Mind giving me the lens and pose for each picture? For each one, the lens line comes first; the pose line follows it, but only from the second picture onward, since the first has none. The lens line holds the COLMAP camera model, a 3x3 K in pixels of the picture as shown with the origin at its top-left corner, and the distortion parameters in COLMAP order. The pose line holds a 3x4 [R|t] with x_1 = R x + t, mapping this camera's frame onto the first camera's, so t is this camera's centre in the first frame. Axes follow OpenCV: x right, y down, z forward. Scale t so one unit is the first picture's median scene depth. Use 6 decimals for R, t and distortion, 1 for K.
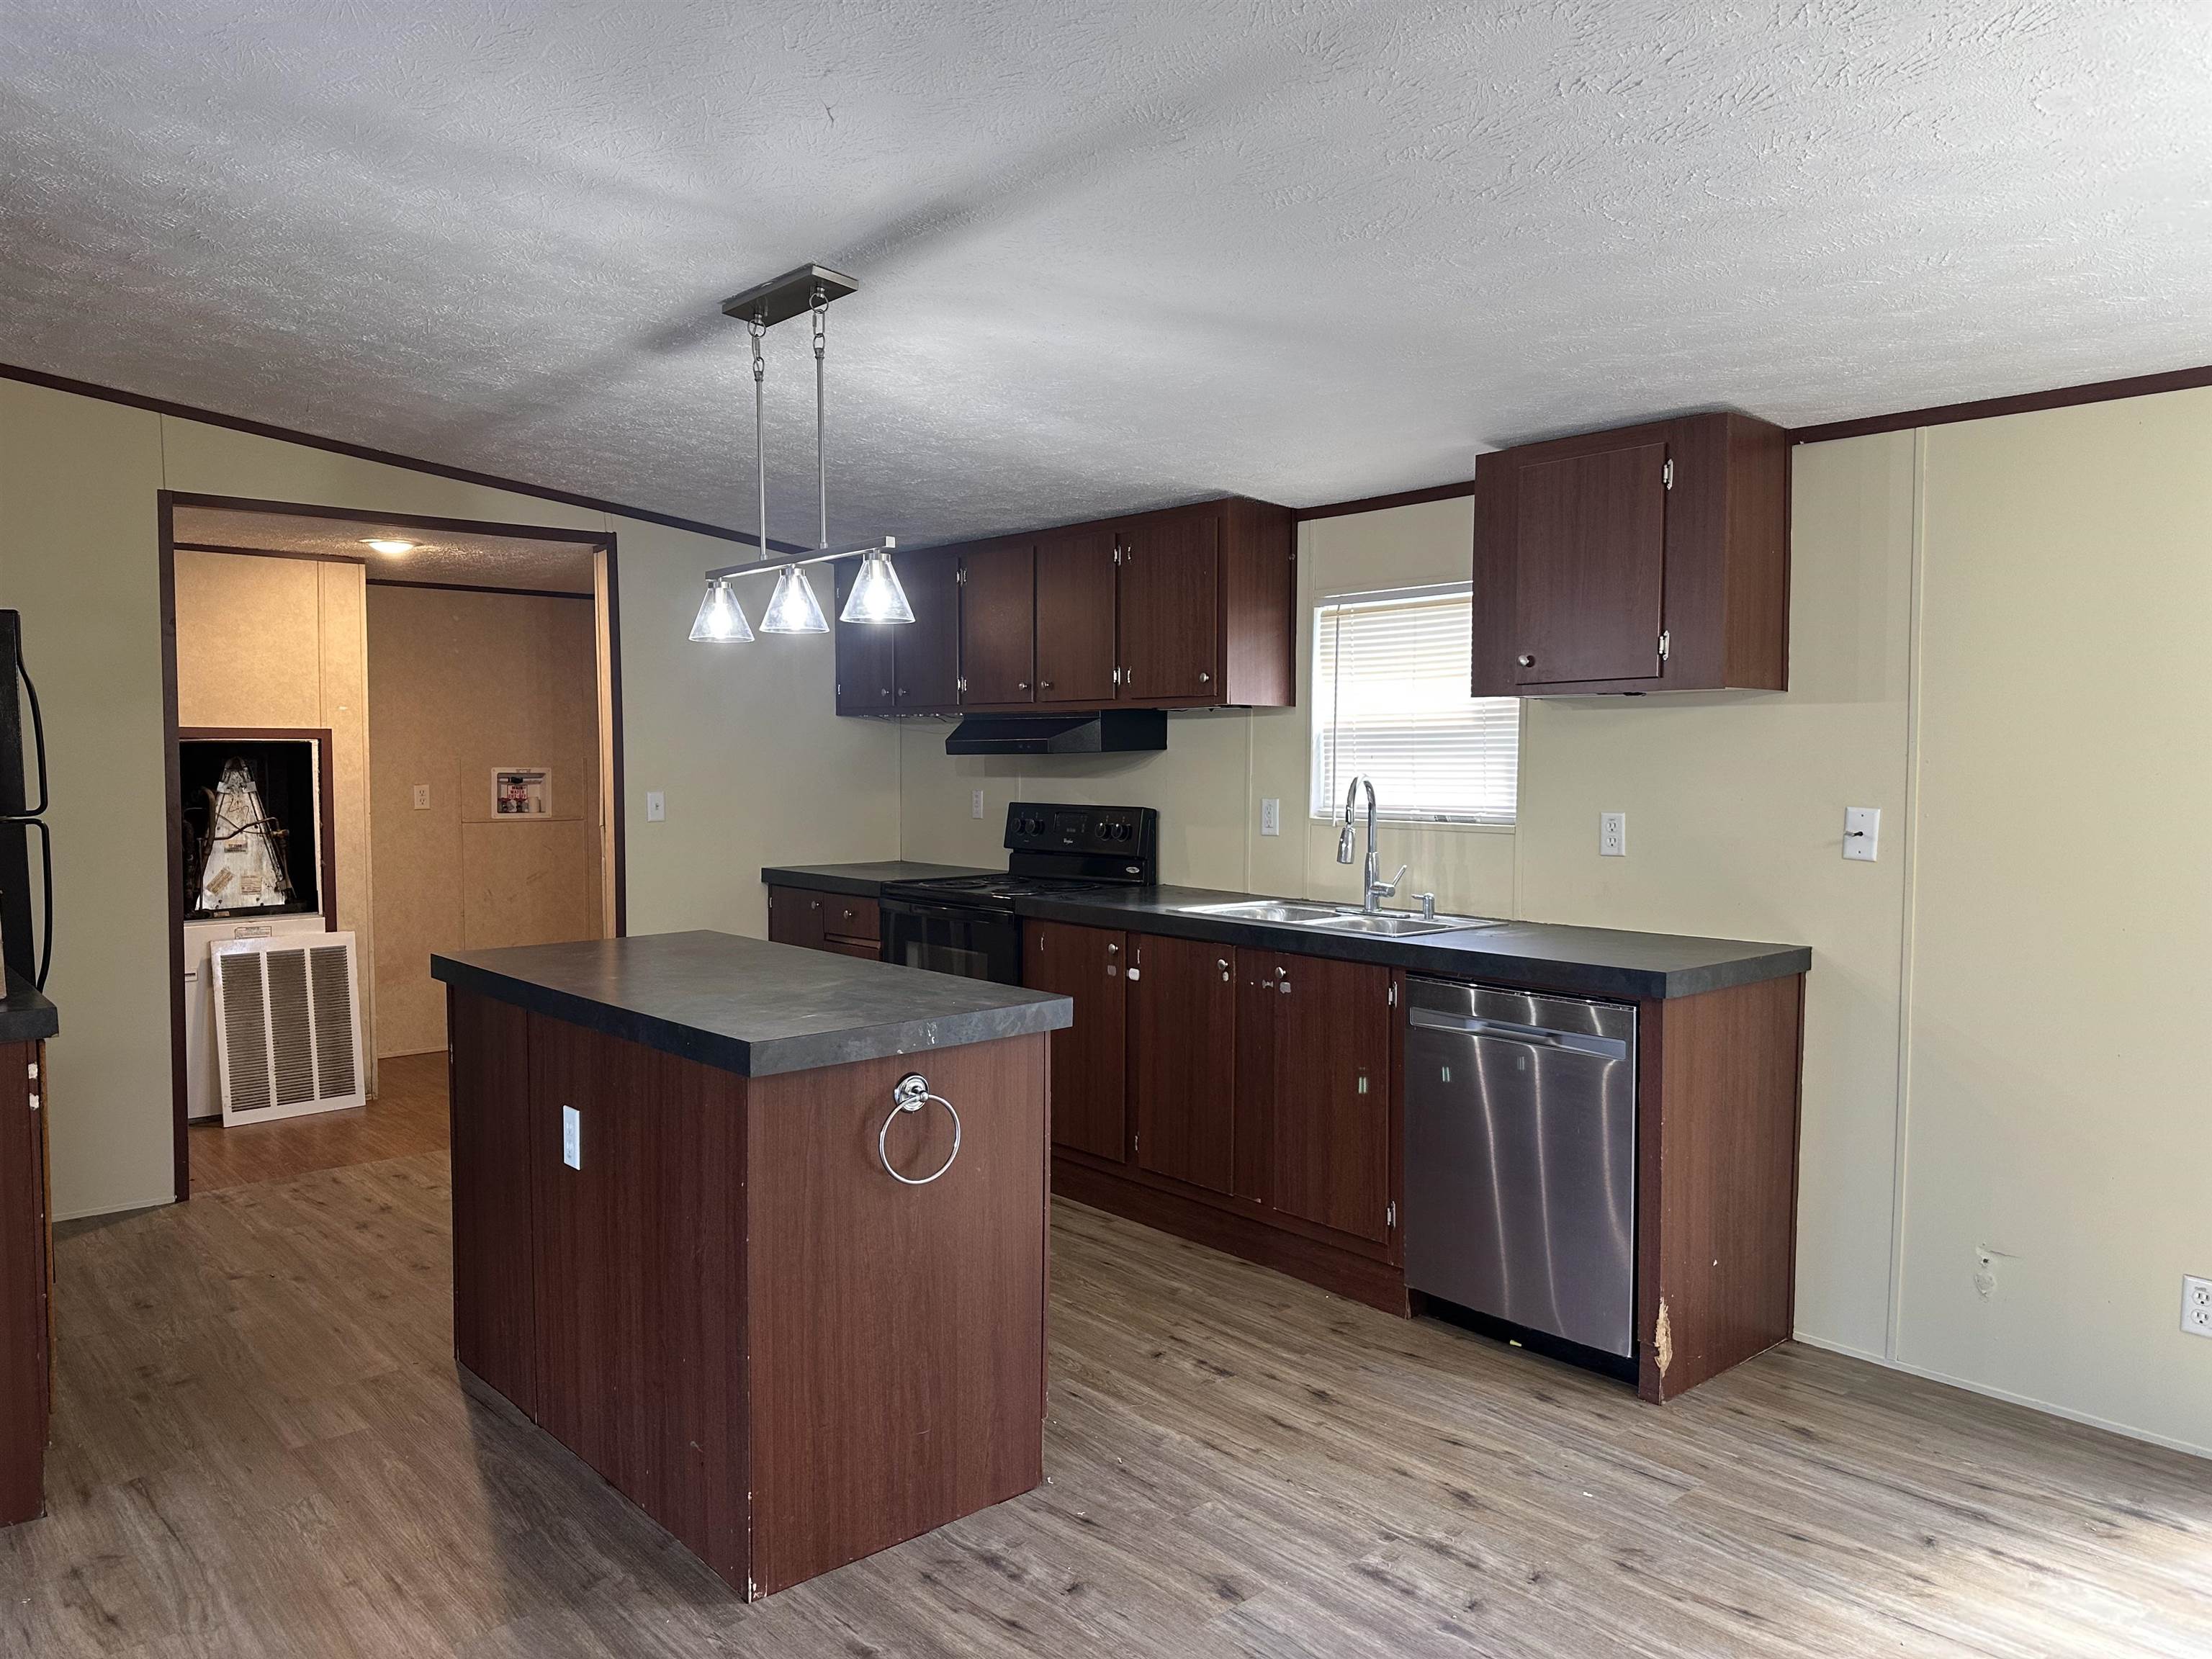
lens RADIAL K [[1575.1, 0, 1113.2], [0, 1575.1, 833.0], [0, 0, 1]] dist [0.021686, 0.009799]
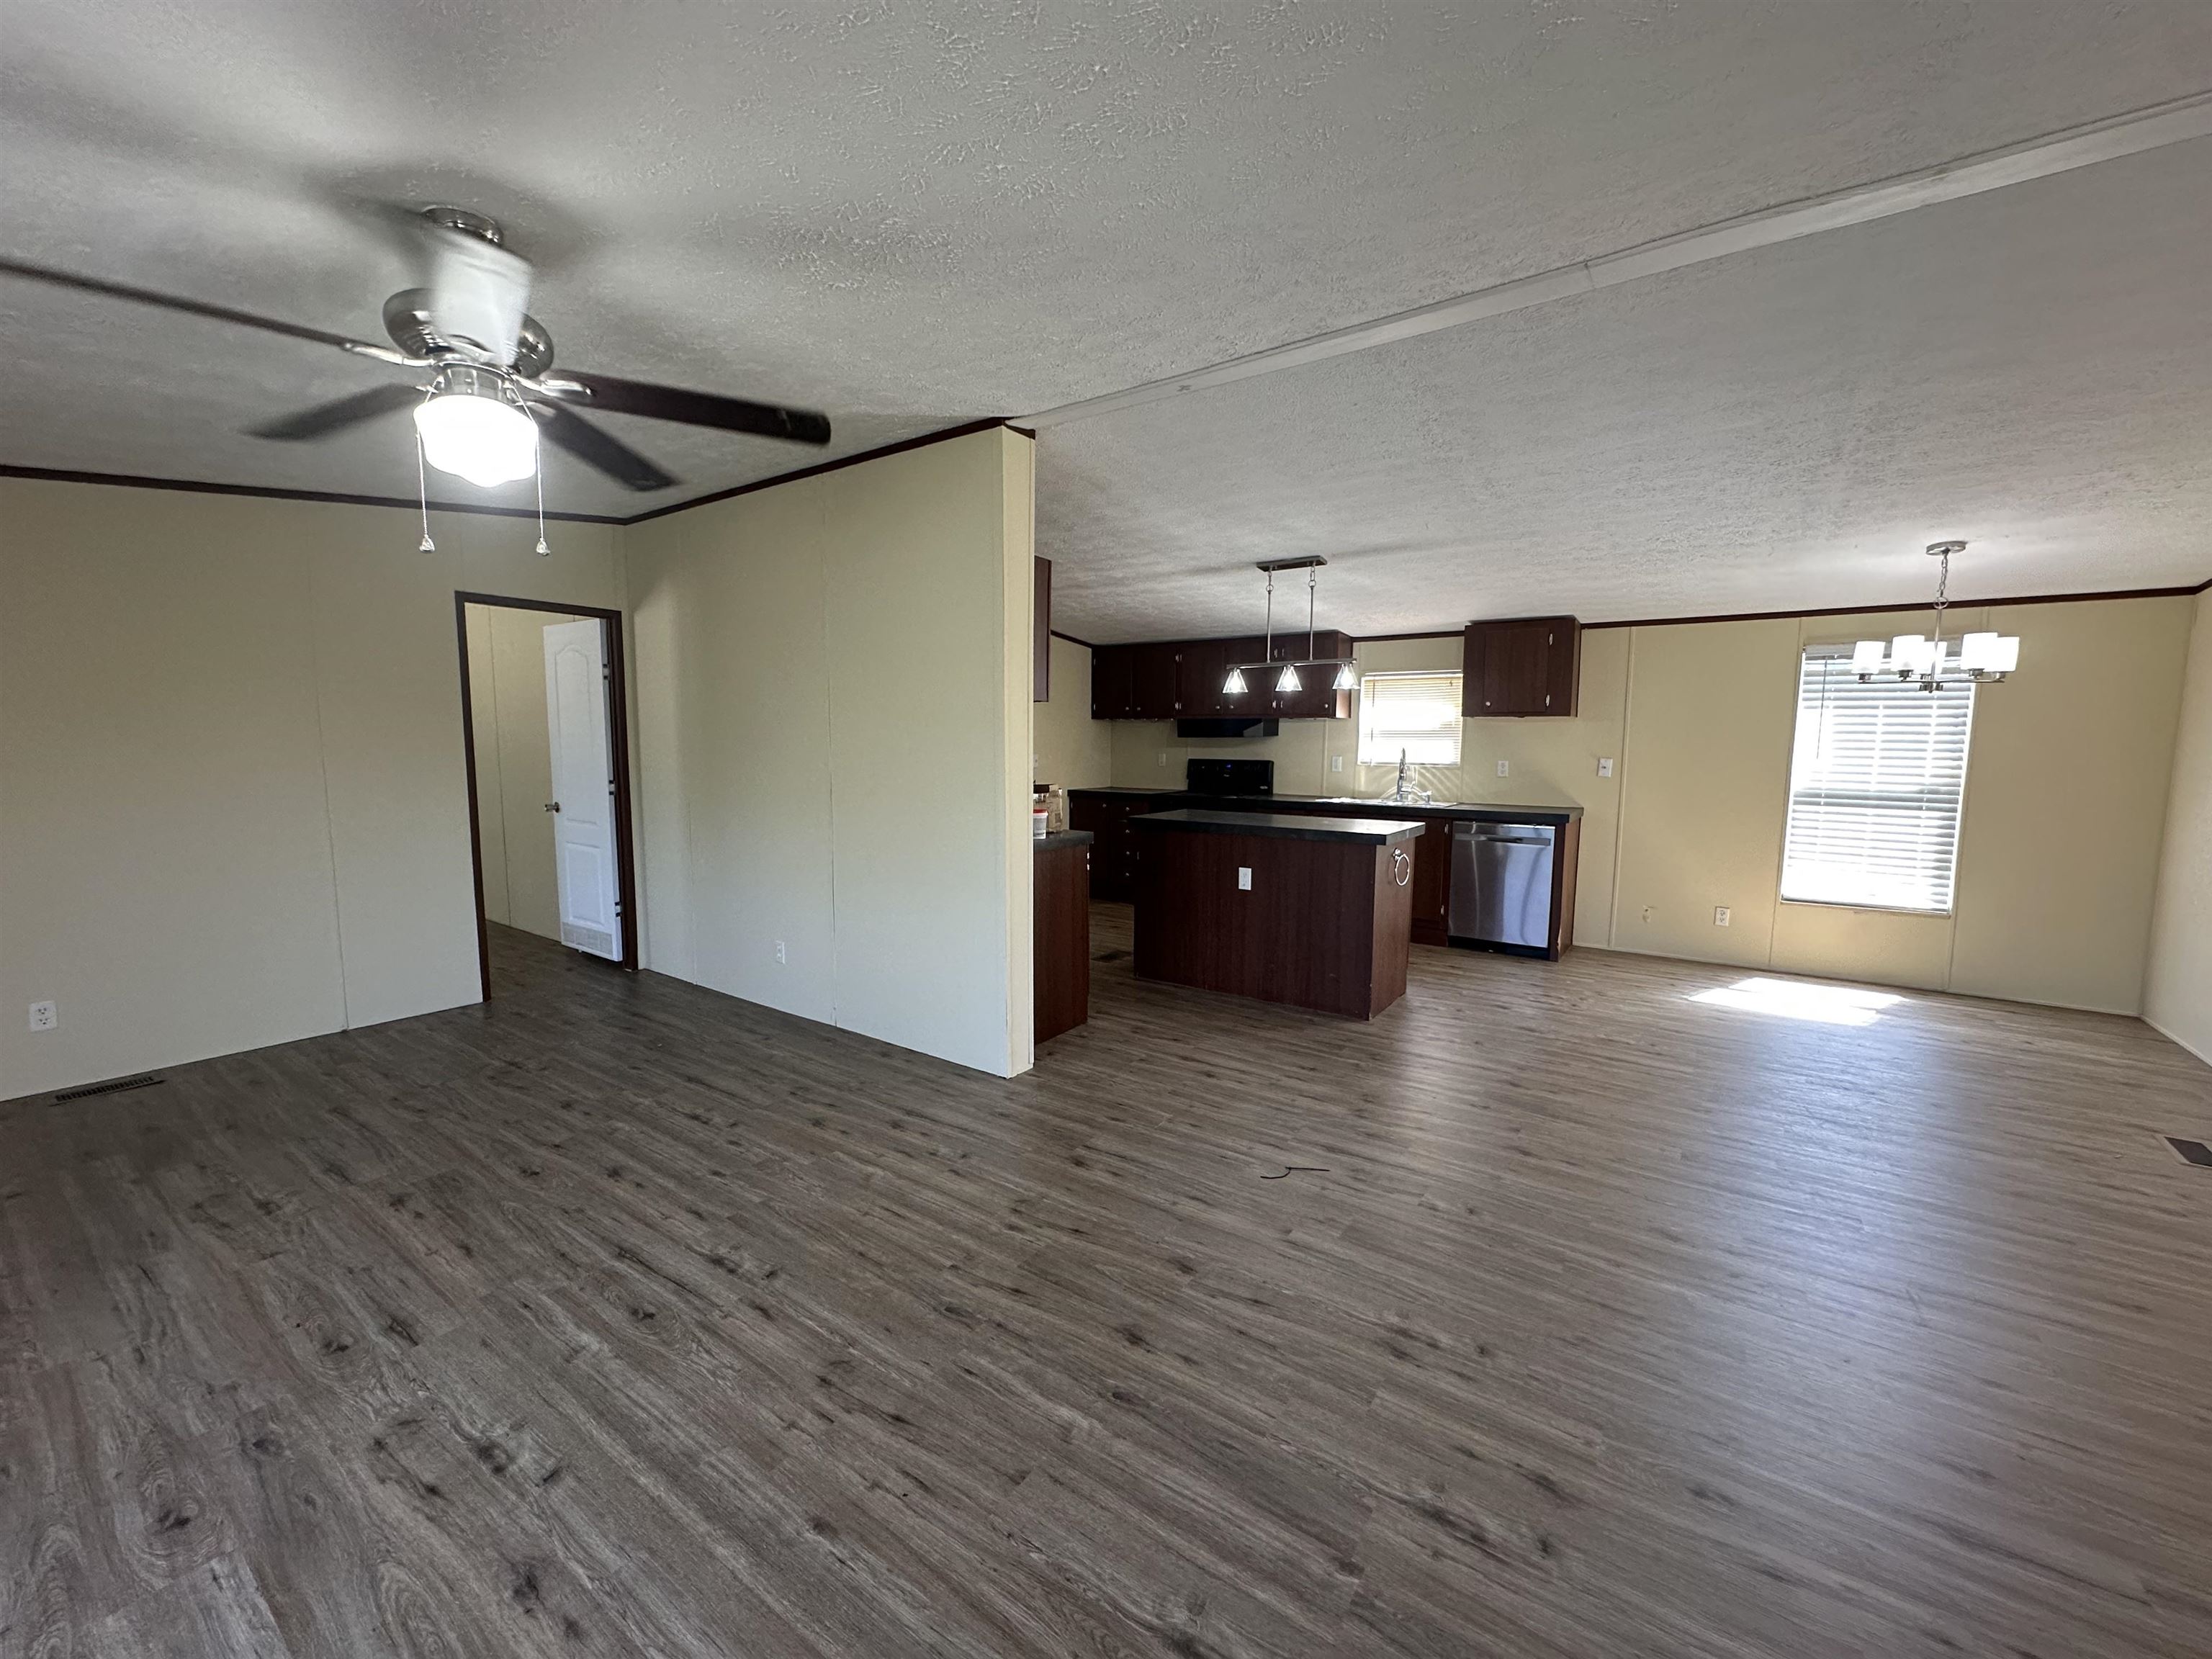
lens RADIAL K [[879.8, 0, 1116.7], [0, 879.8, 835.1], [0, 0, 1]] dist [-0.008990, -0.000002]
pose [[0.968937, -0.023261, 0.246212, -0.543522], [0.008963, 0.998216, 0.059035, 0.016338], [-0.247146, -0.054995, 0.967416, -0.231694]]
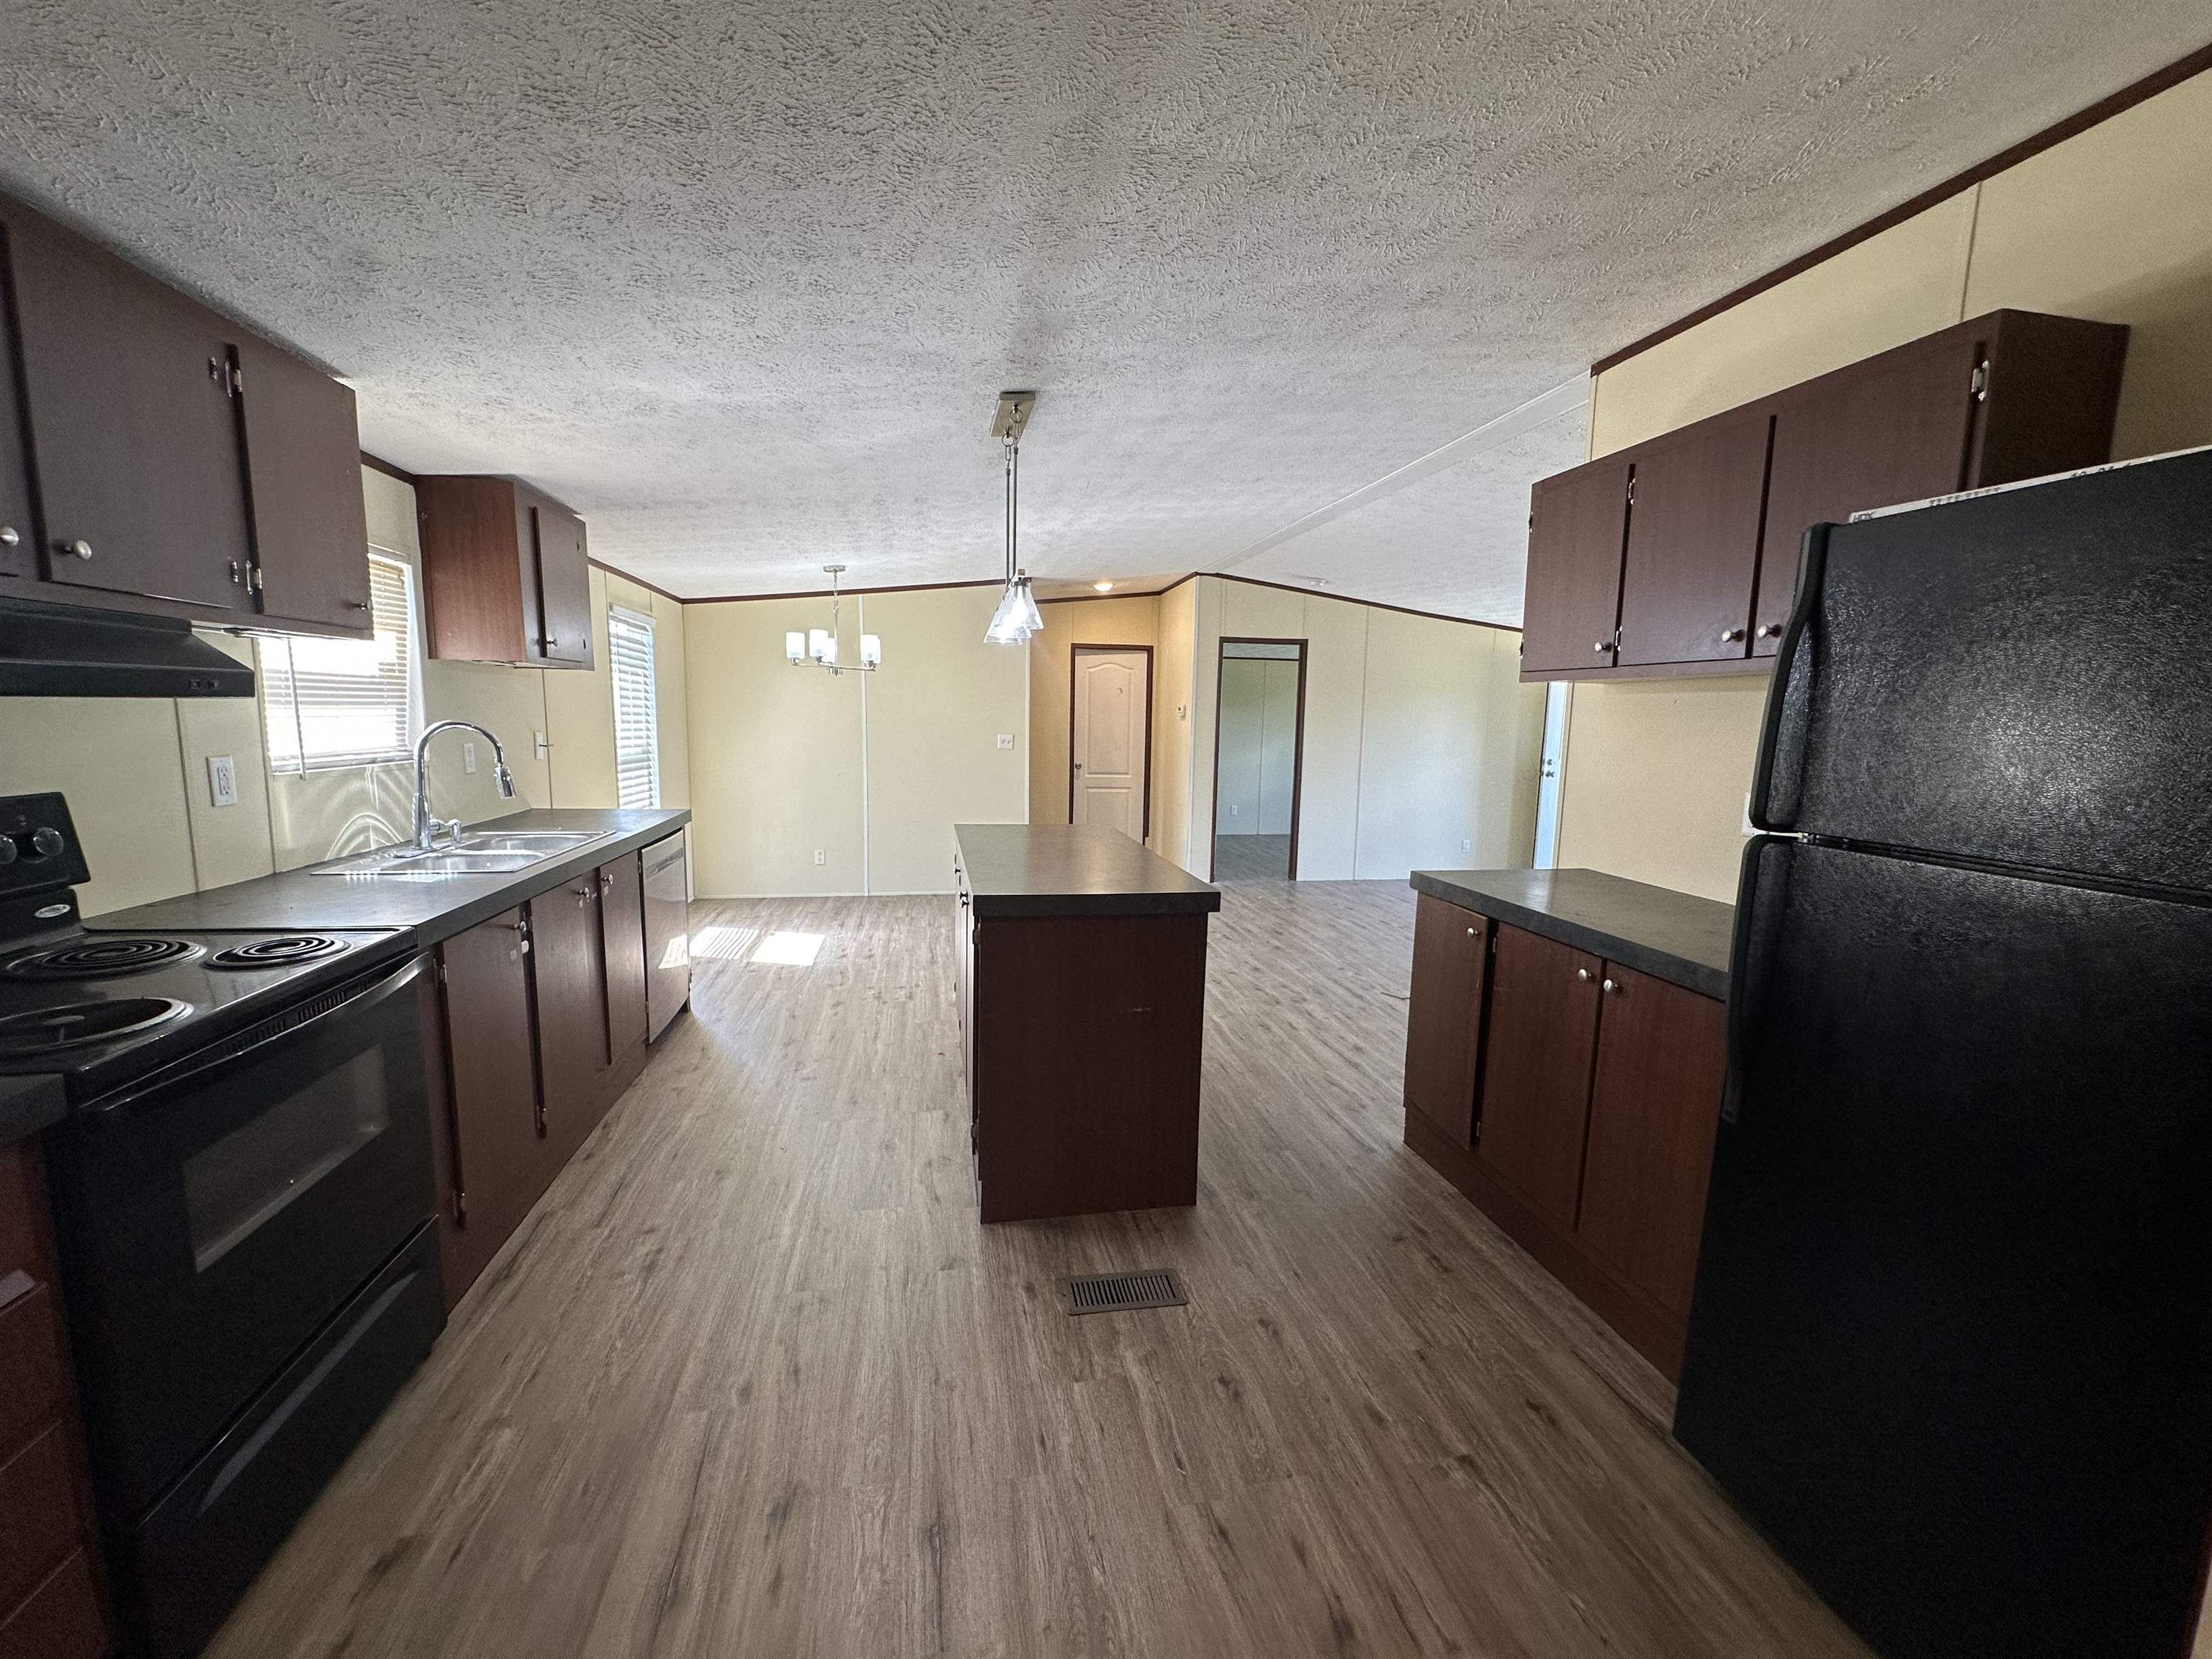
lens RADIAL K [[879.8, 0, 1100.4], [0, 879.8, 830.6], [0, 0, 1]] dist [-0.008990, -0.000002]
pose [[-0.866175, -0.082431, 0.492895, -0.464368], [0.007193, 0.984144, 0.177227, -0.059227], [-0.499689, 0.157055, -0.851848, 1.102547]]
